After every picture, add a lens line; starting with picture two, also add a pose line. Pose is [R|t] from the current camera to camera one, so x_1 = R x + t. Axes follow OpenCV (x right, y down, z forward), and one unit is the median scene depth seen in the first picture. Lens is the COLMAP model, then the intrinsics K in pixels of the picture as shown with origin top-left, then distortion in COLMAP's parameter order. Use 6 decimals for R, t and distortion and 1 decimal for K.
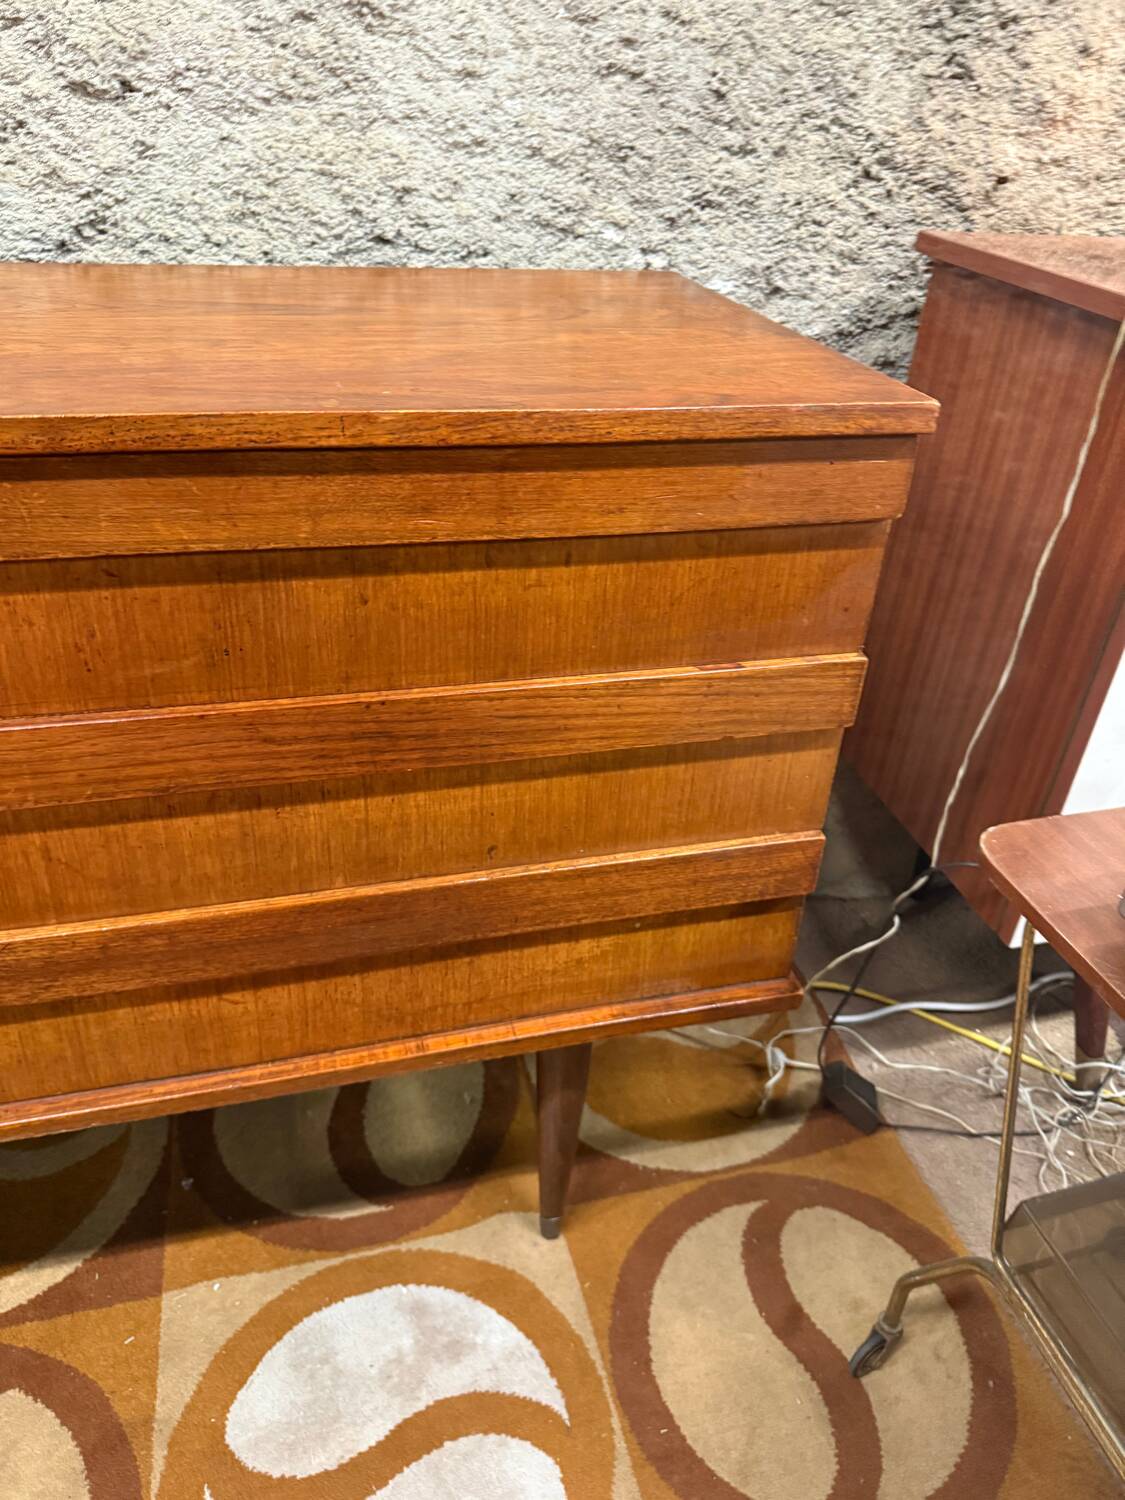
lens RADIAL K [[1085.6, 0, 574.6], [0, 1085.6, 741.3], [0, 0, 1]] dist [-0.009935, 0.001300]
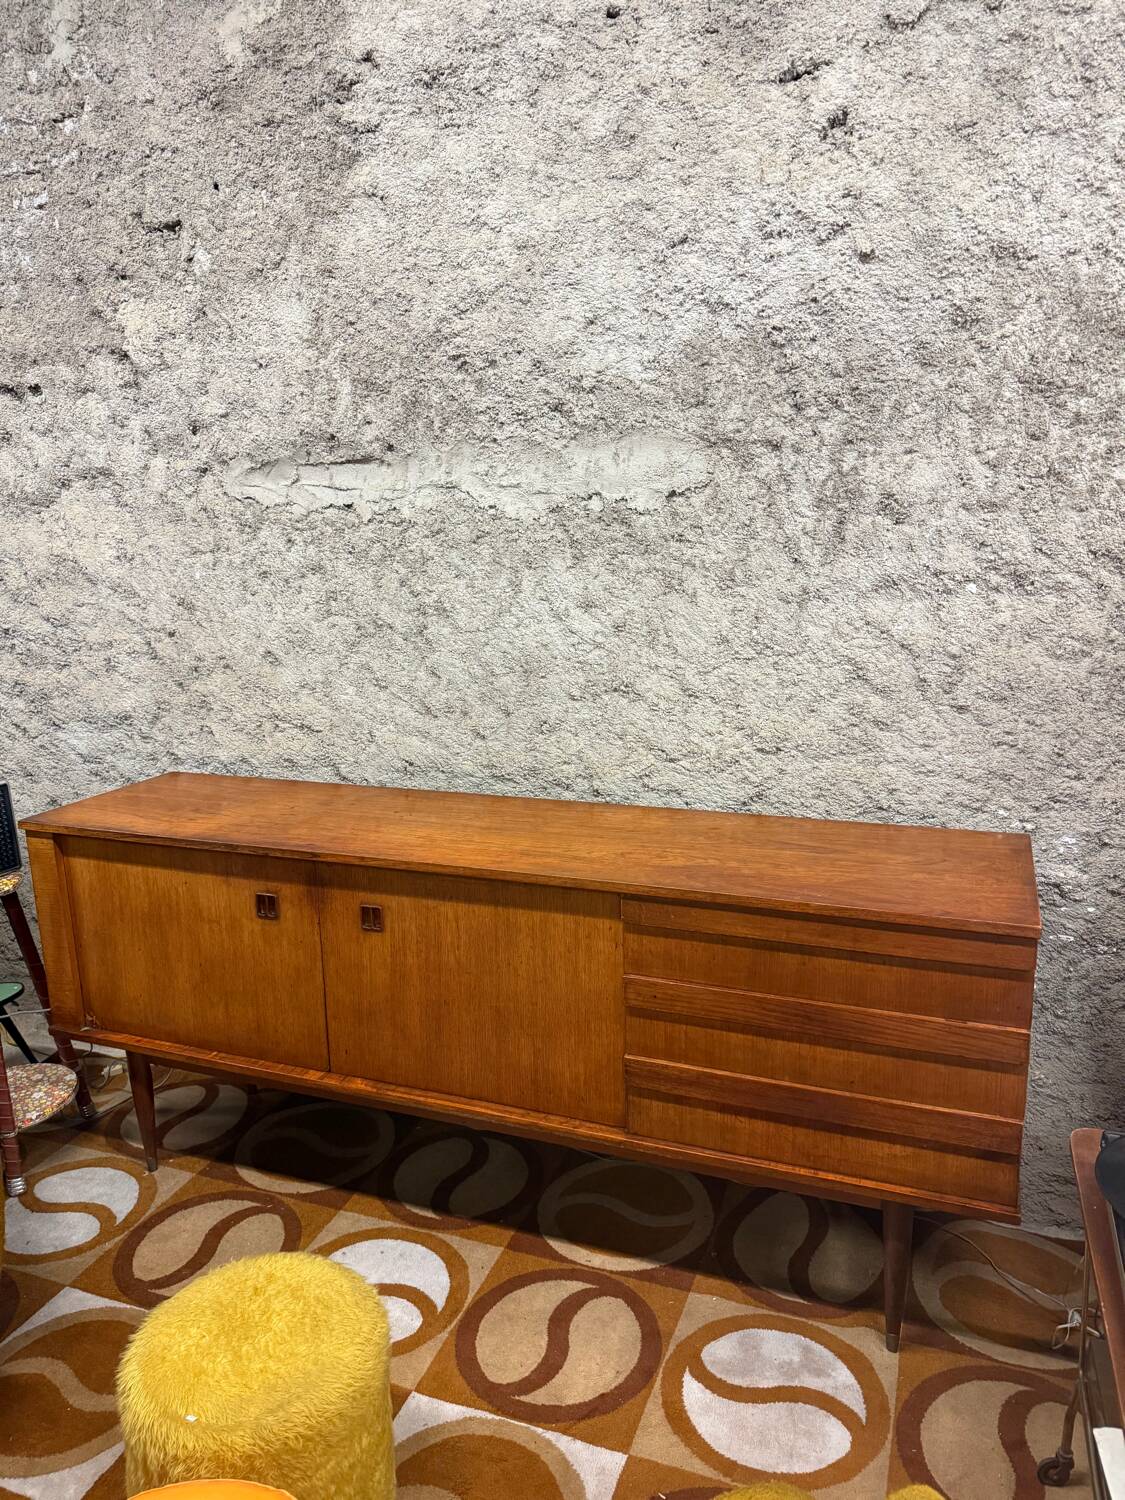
lens RADIAL K [[1046.1, 0, 567.8], [0, 1046.1, 751.7], [0, 0, 1]] dist [0.185233, -0.388756]
pose [[0.807034, 0.052799, -0.588140, 0.576829], [-0.244753, 0.936322, -0.251788, 0.126130], [0.537394, 0.347150, 0.768566, -1.047527]]
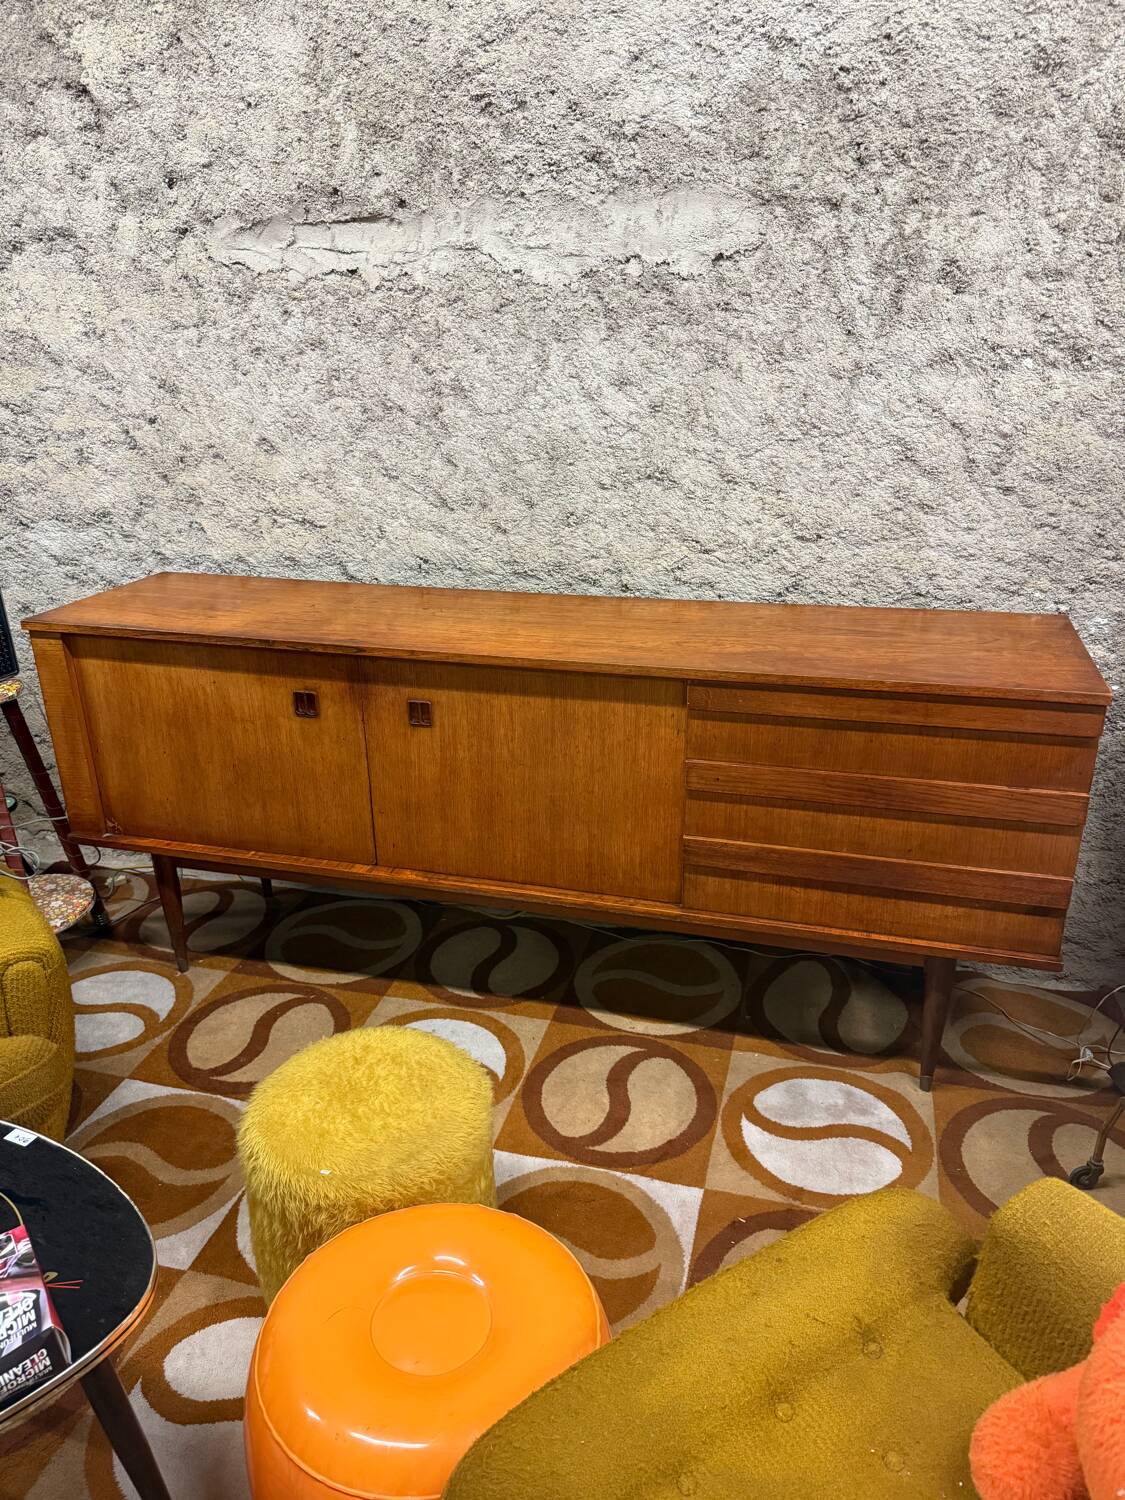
lens RADIAL K [[1049.1, 0, 562.5], [0, 1049.1, 750.0], [0, 0, 1]] dist [0.182145, -0.404020]
pose [[0.857563, 0.125844, -0.498748, 0.327982], [-0.210928, 0.970374, -0.117831, 0.256280], [0.469144, 0.206248, 0.858700, -1.158063]]
